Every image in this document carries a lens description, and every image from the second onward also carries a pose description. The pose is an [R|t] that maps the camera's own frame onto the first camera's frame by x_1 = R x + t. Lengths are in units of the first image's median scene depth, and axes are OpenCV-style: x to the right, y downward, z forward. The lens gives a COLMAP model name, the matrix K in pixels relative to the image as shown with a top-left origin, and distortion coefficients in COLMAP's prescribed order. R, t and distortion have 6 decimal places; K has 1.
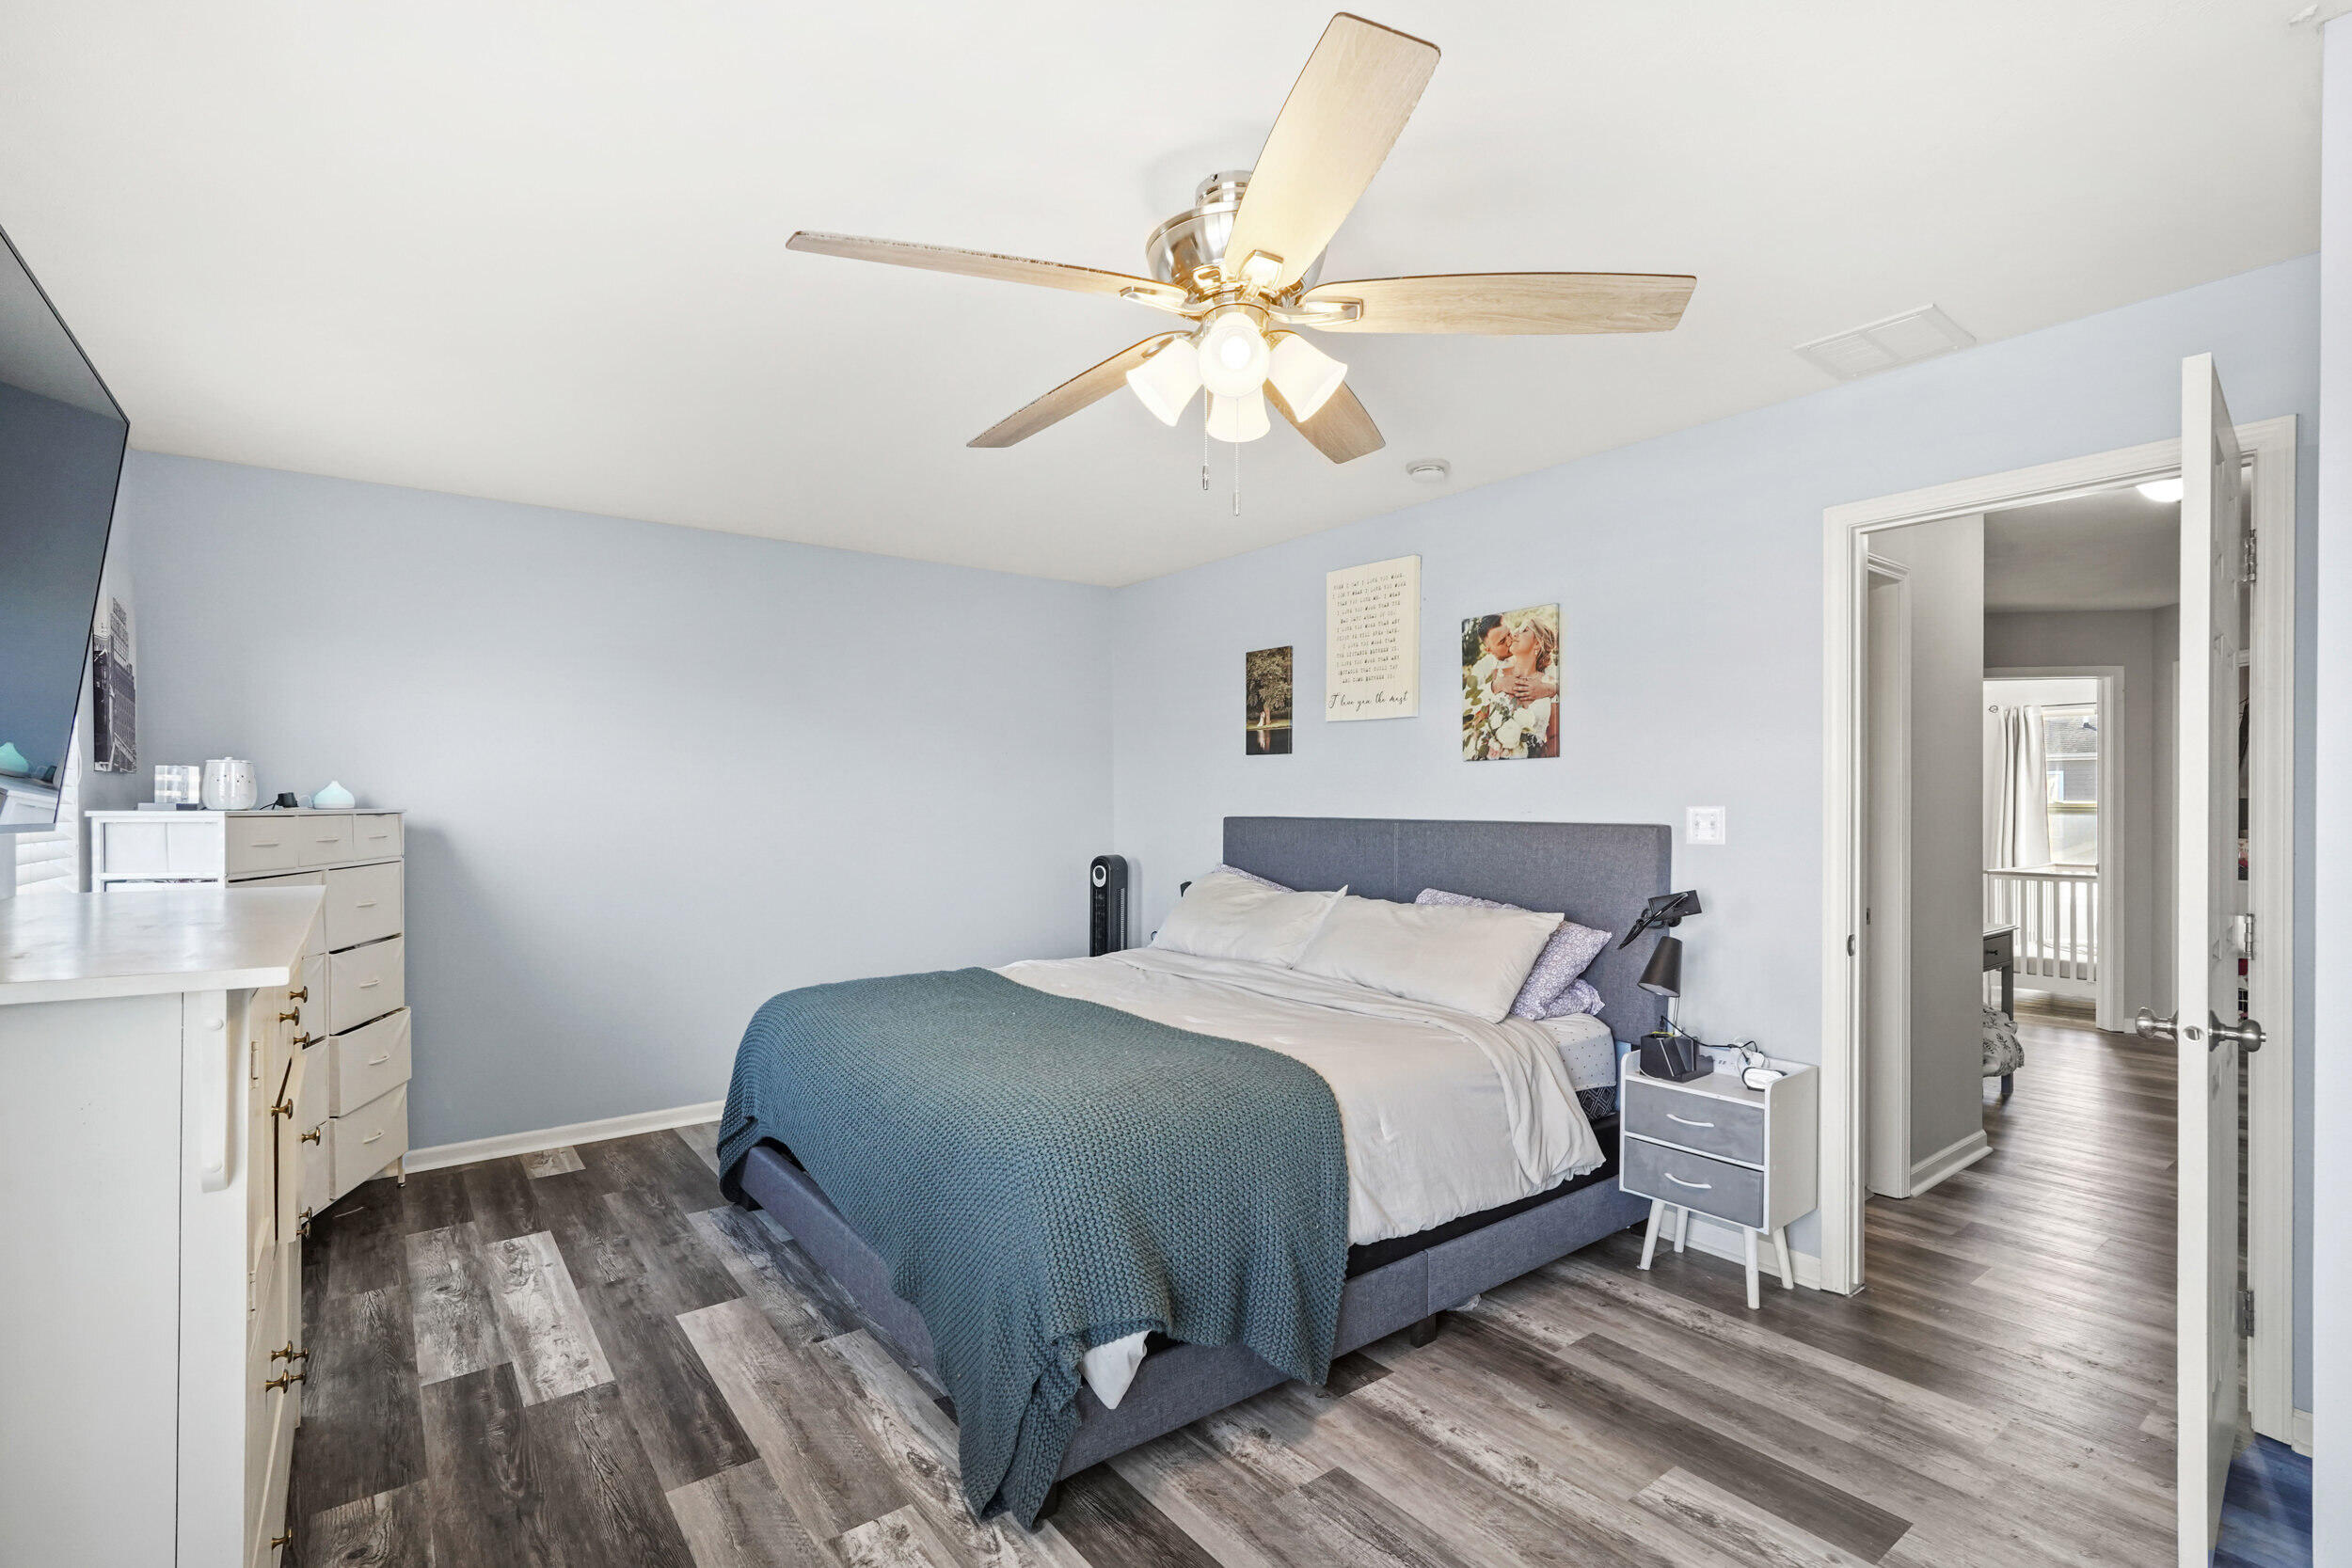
lens RADIAL K [[1079.3, 0, 1172.4], [0, 1079.3, 800.5], [0, 0, 1]] dist [-0.003246, -0.000059]
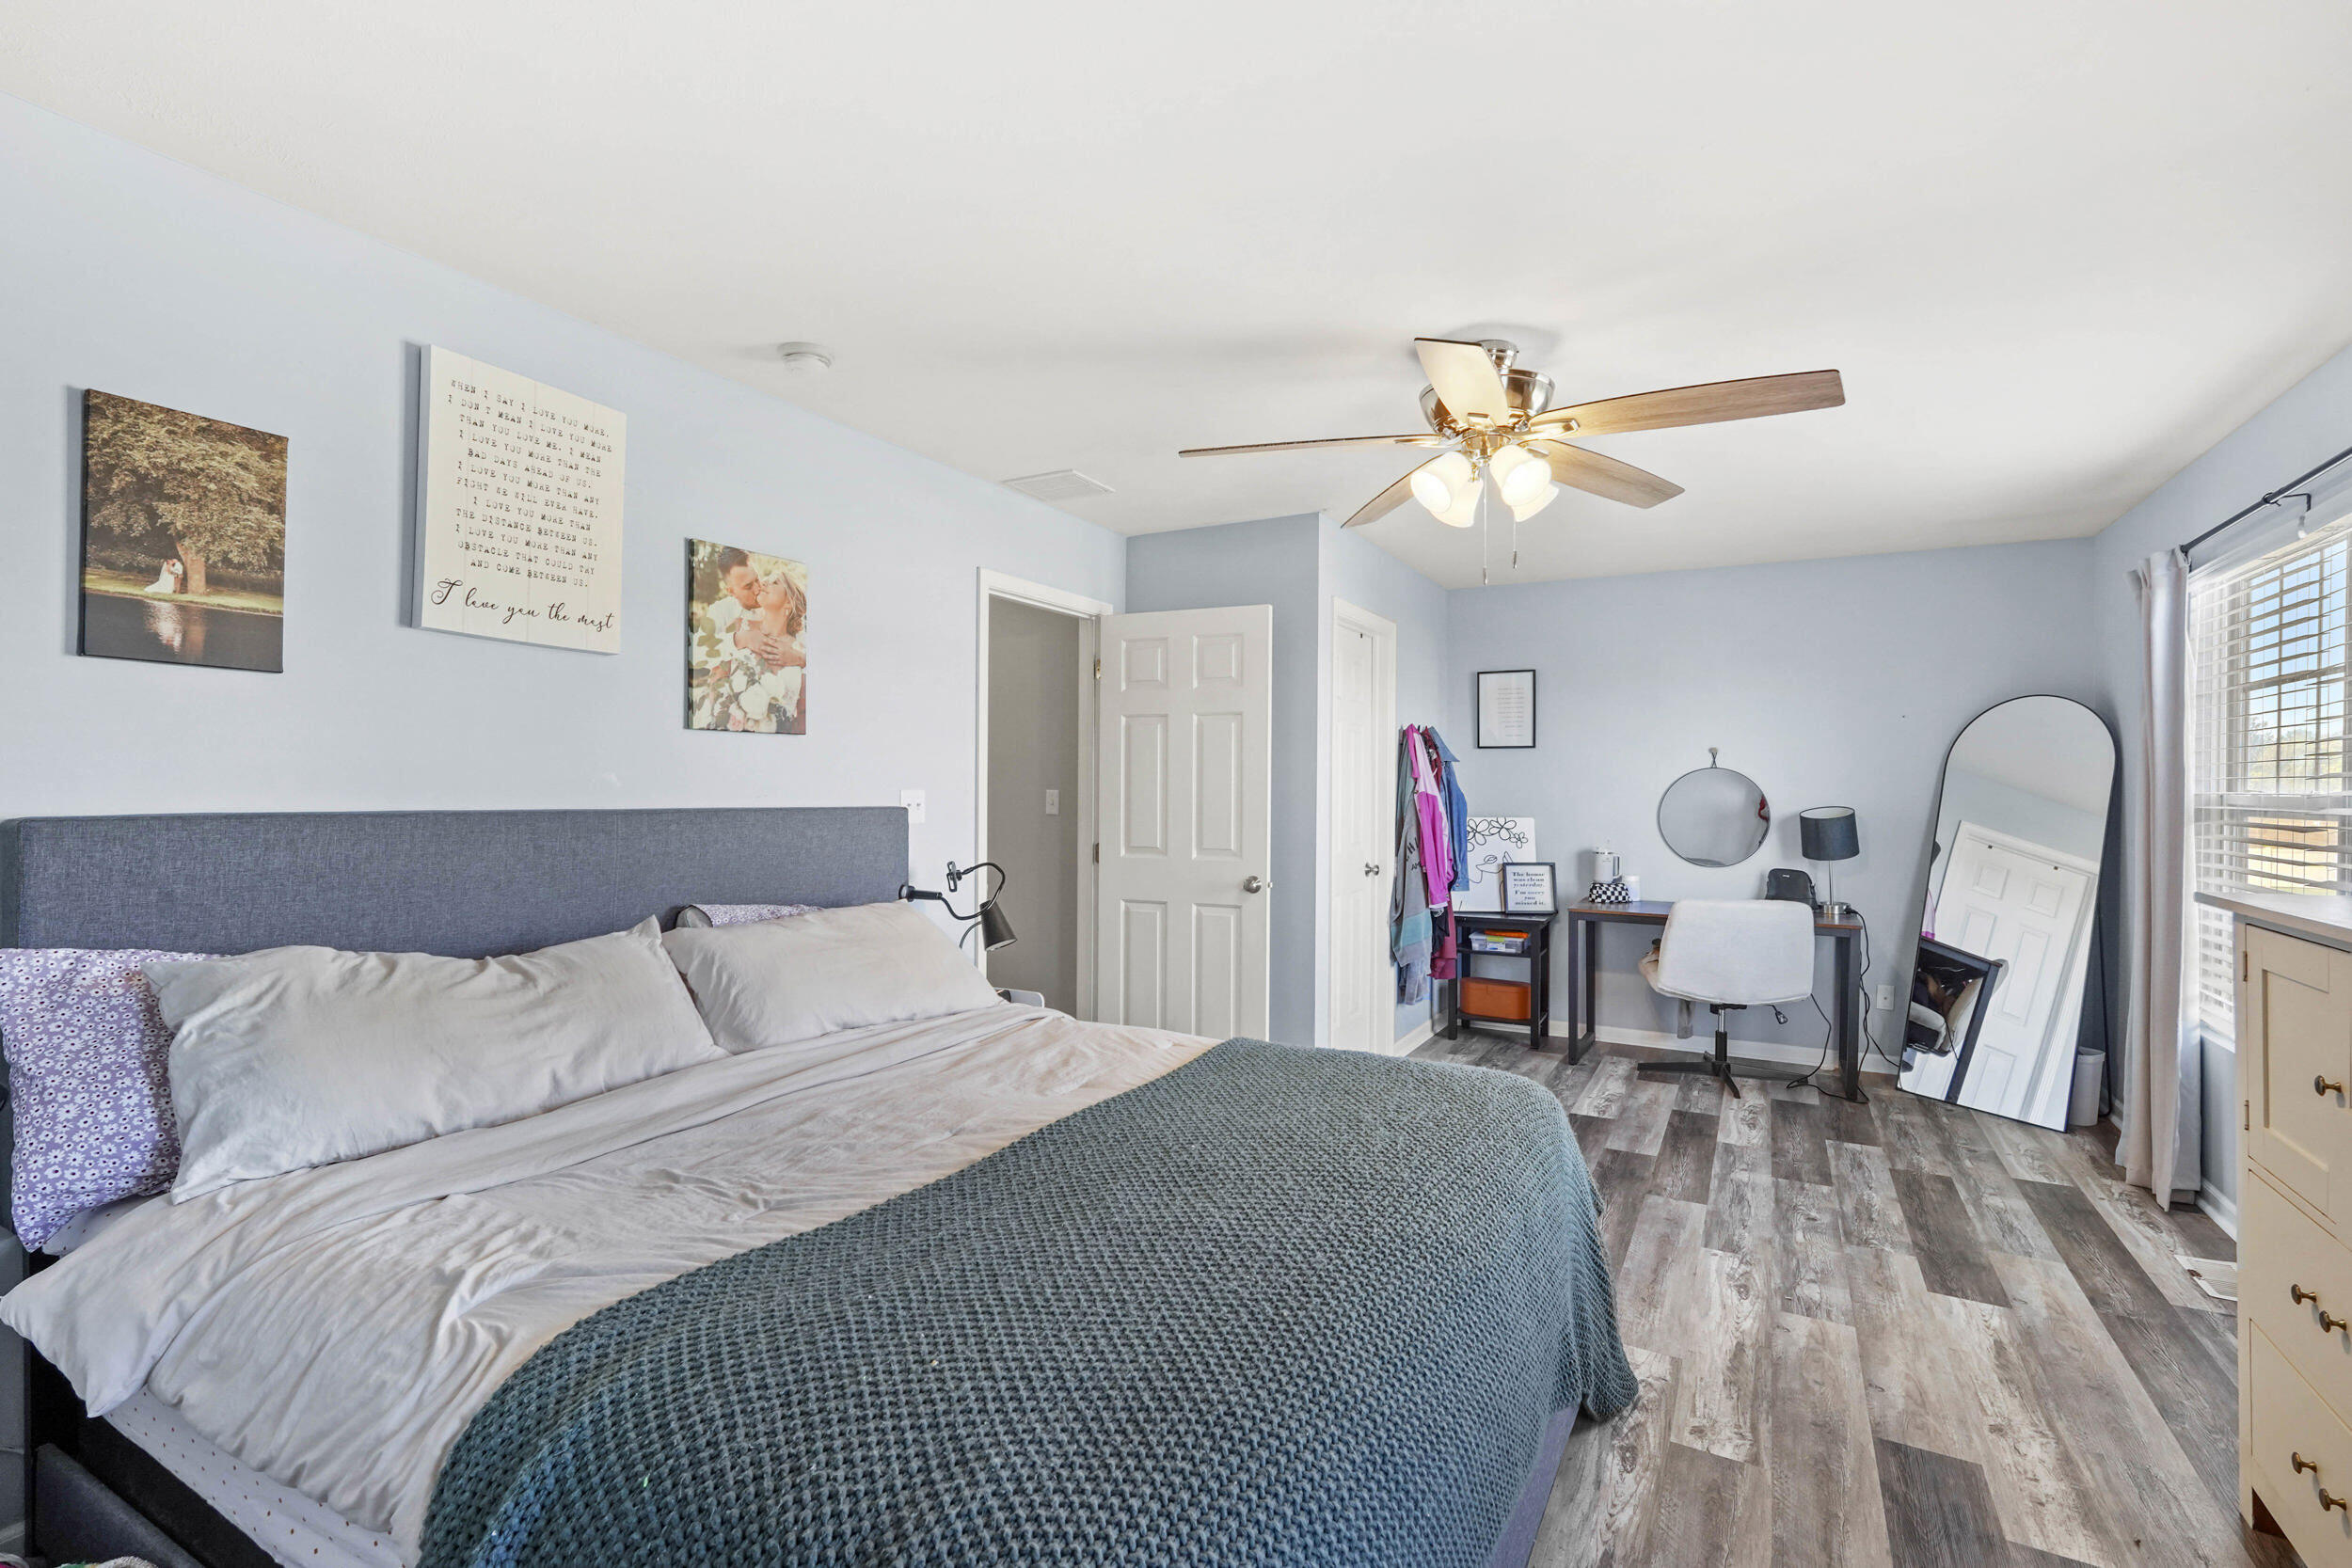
lens RADIAL K [[1079.3, 0, 1170.8], [0, 1079.3, 780.5], [0, 0, 1]] dist [-0.003246, -0.000059]
pose [[-0.404513, 0.006269, 0.914511, -0.556976], [-0.007052, 0.999925, -0.009974, 0.004135], [-0.914505, -0.010484, -0.404439, 1.026866]]
